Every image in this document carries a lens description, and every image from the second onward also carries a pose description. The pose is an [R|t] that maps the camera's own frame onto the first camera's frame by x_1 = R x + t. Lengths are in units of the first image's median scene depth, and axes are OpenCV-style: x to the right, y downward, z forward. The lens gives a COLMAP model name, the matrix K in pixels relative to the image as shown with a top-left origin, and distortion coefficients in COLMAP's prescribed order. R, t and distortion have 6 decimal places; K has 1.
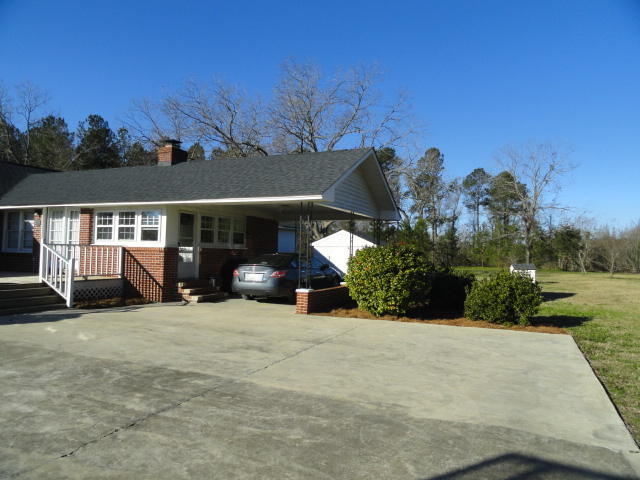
lens RADIAL K [[442.0, 0, 320.0], [0, 442.0, 240.0], [0, 0, 1]] dist [-0.004183, -0.002656]
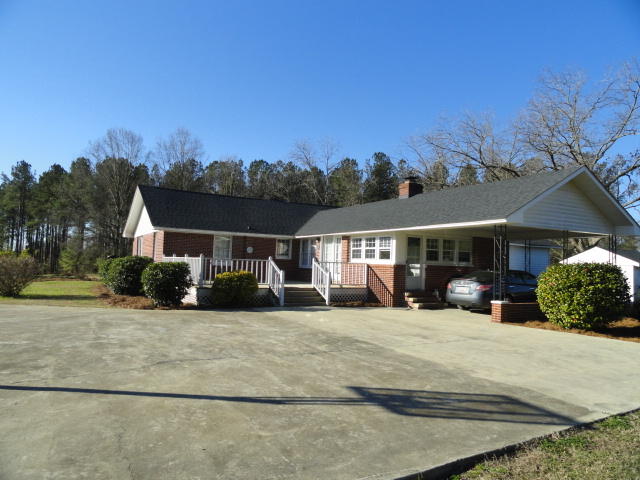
lens RADIAL K [[442.0, 0, 320.0], [0, 442.0, 240.0], [0, 0, 1]] dist [-0.004183, -0.002656]
pose [[0.812205, -0.030552, -0.582571, 0.216032], [0.004859, 0.998947, -0.045614, 0.003254], [0.583351, 0.034218, 0.811499, -0.166130]]
